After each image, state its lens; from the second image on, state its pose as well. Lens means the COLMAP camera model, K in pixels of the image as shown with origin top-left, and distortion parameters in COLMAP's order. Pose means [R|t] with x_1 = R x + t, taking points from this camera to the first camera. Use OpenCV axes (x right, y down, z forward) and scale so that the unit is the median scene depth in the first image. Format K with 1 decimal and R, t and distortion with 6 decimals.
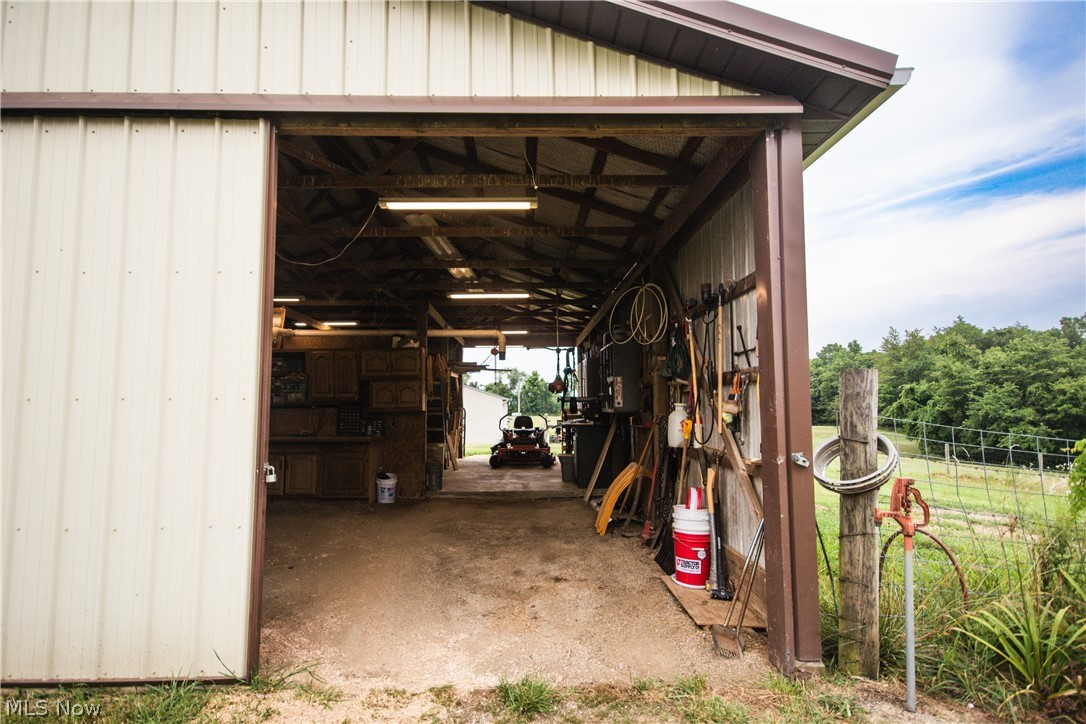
lens RADIAL K [[542.7, 0, 538.5], [0, 542.7, 361.9], [0, 0, 1]] dist [0.013220, 0.000584]
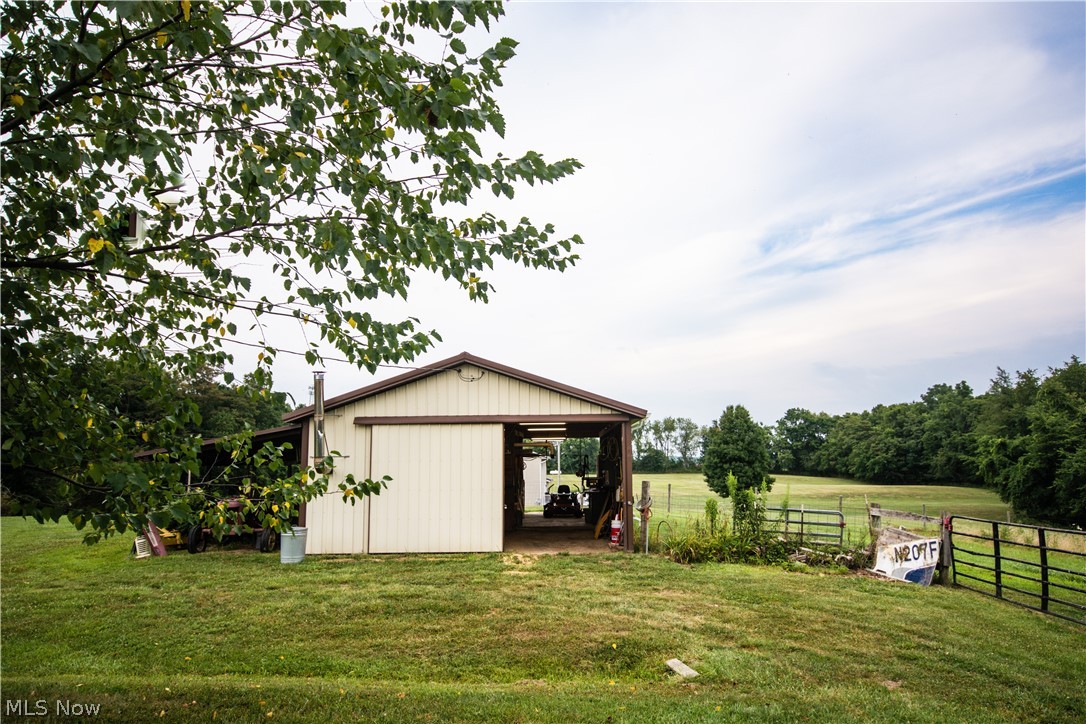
lens RADIAL K [[710.8, 0, 545.2], [0, 710.8, 367.7], [0, 0, 1]] dist [0.008238, 0.001380]
pose [[0.998493, -0.012264, -0.053491, 0.034782], [0.009767, 0.998861, -0.046706, -0.153062], [0.054003, 0.046113, 0.997475, -1.136475]]
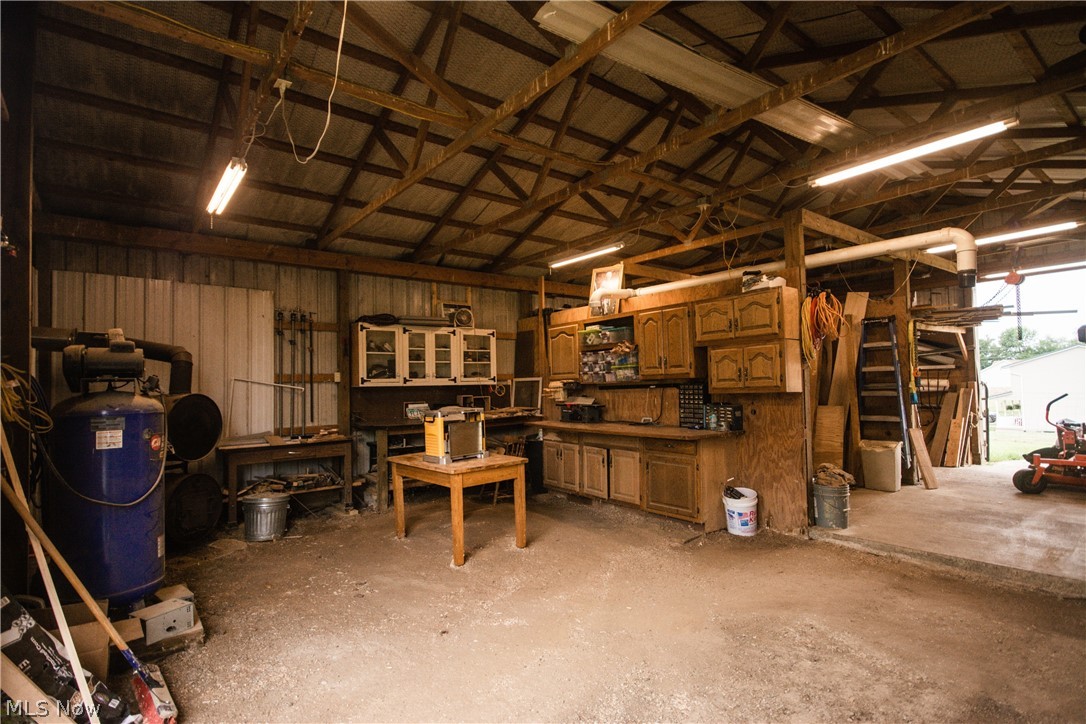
lens RADIAL K [[542.7, 0, 540.9], [0, 542.7, 365.7], [0, 0, 1]] dist [0.013220, 0.000584]
pose [[0.601114, -0.037581, -0.798279, 0.071178], [0.080363, 0.996673, 0.013593, 0.022568], [0.795112, -0.072324, 0.602135, 0.310086]]
